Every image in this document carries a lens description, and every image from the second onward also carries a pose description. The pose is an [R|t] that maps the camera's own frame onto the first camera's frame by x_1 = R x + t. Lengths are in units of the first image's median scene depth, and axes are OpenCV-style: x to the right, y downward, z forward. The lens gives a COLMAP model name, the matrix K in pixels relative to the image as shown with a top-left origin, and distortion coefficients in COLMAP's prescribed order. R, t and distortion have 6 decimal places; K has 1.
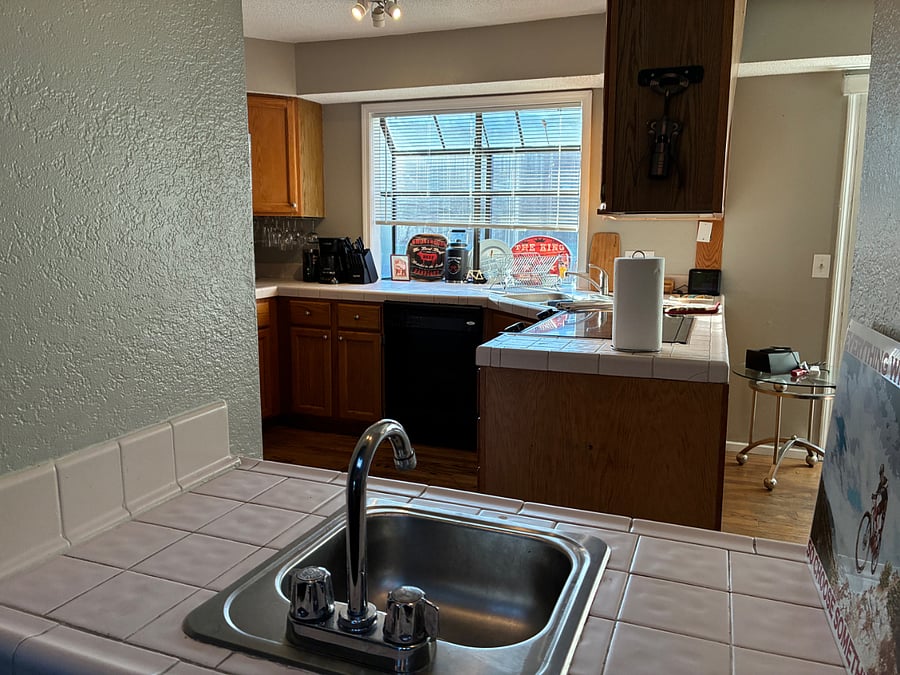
lens RADIAL K [[681.8, 0, 450.0], [0, 681.8, 337.5], [0, 0, 1]] dist [0.003101, -0.000378]
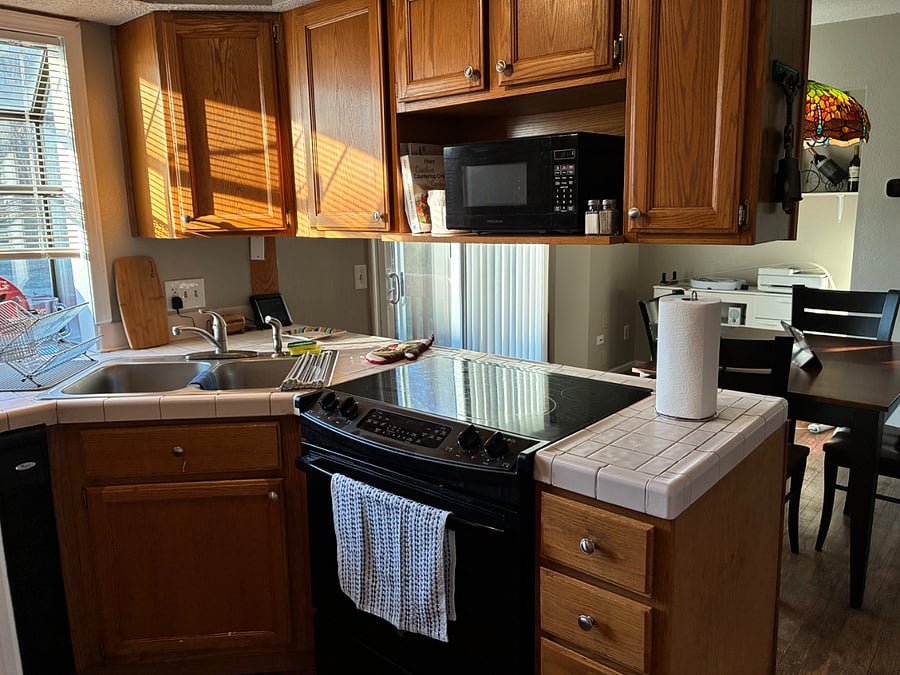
lens RADIAL K [[662.9, 0, 450.0], [0, 662.9, 337.5], [0, 0, 1]] dist [-0.000344, -0.000262]
pose [[0.316456, -0.178918, 0.931582, -0.283234], [0.172353, 0.976551, 0.129007, -0.113805], [-0.932819, 0.119736, 0.339872, 0.547142]]
